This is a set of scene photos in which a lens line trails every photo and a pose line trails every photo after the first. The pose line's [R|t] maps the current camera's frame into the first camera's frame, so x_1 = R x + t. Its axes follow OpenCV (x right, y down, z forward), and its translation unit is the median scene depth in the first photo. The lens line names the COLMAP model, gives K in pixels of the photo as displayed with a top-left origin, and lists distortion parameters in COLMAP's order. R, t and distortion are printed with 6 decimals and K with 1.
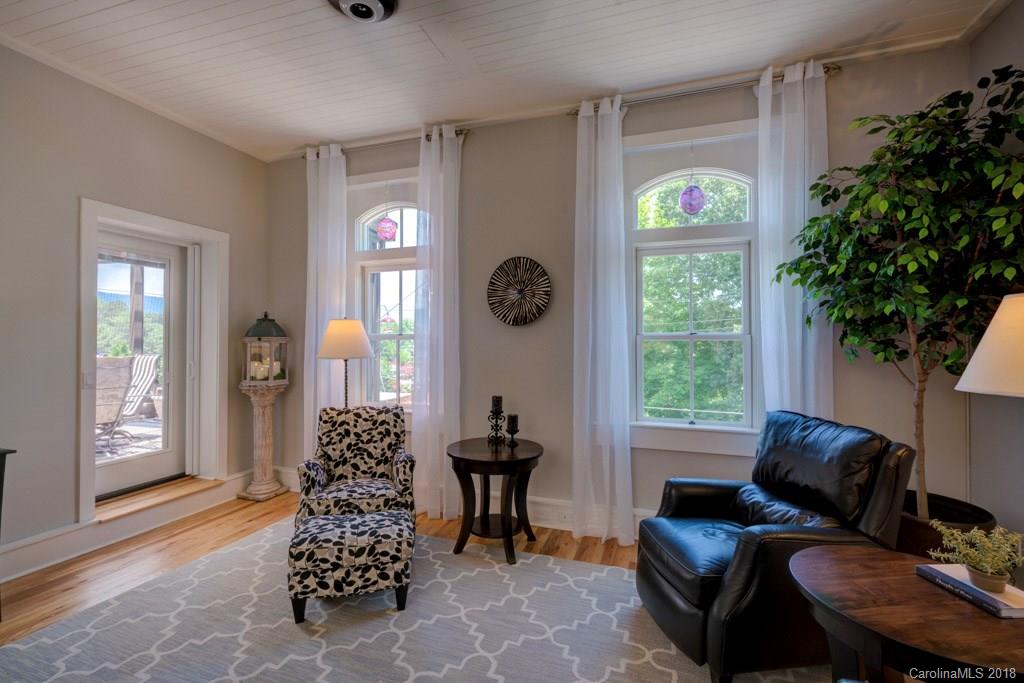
lens RADIAL K [[469.4, 0, 507.6], [0, 469.4, 332.5], [0, 0, 1]] dist [0.009612, -0.000502]
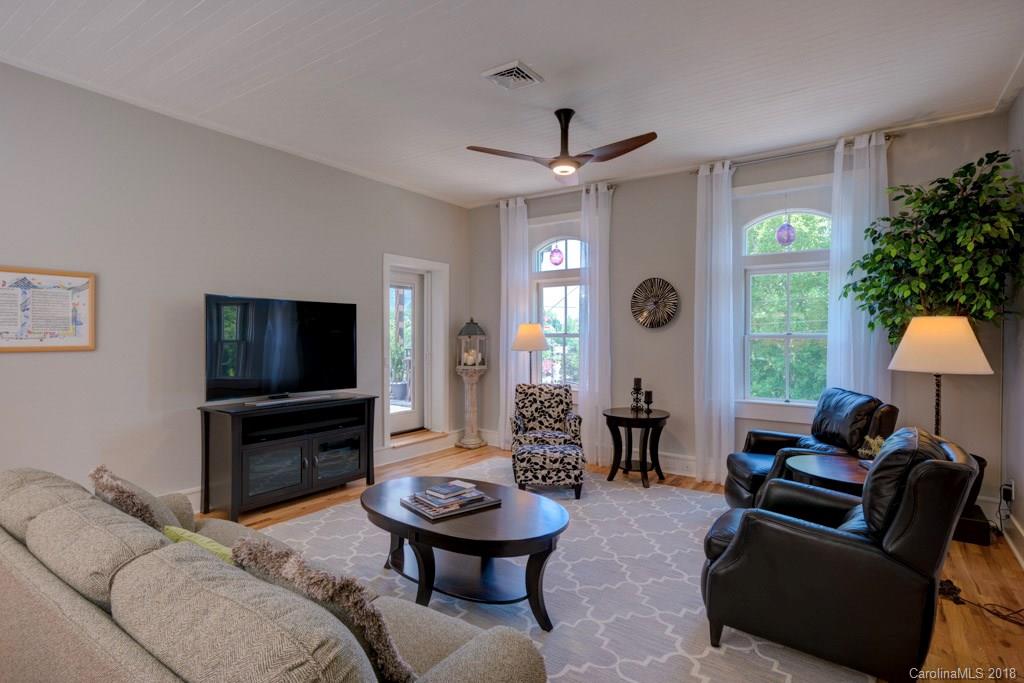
lens RADIAL K [[510.8, 0, 530.7], [0, 510.8, 340.0], [0, 0, 1]] dist [-0.004378, 0.006050]
pose [[0.971122, 0.002819, -0.238566, 0.032722], [0.003619, 0.999641, 0.026544, -0.021694], [0.238555, -0.026641, 0.970763, -0.583673]]
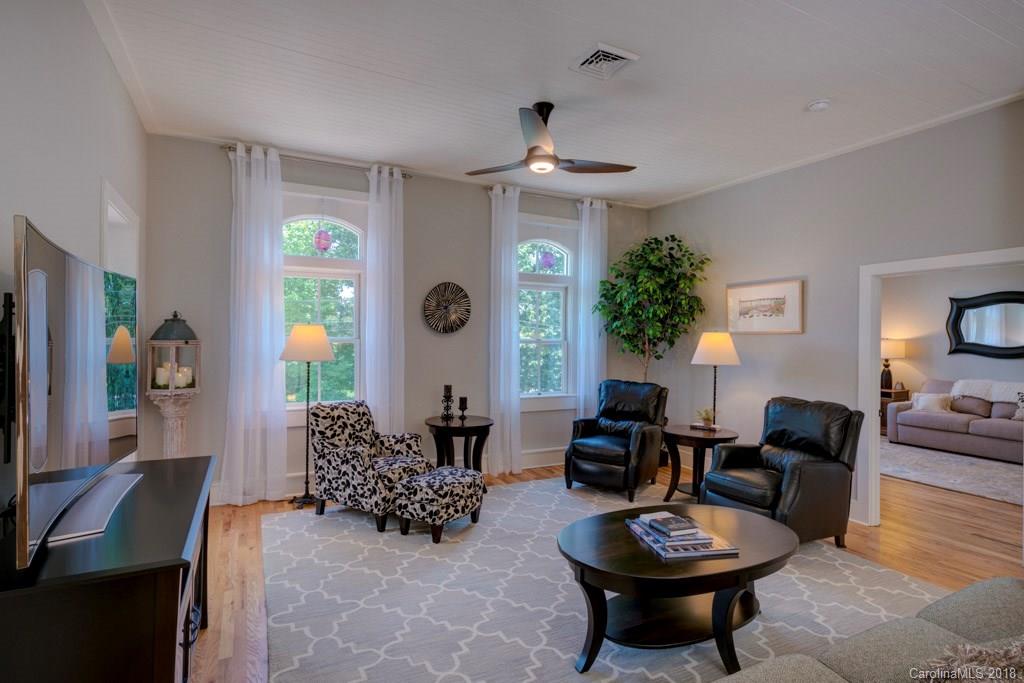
lens RADIAL K [[510.8, 0, 511.6], [0, 510.8, 333.5], [0, 0, 1]] dist [-0.004378, 0.006050]
pose [[0.687366, 0.011274, 0.726224, -0.992155], [-0.022839, 0.999721, 0.006097, -0.028323], [-0.725952, -0.020777, 0.687432, -0.156174]]
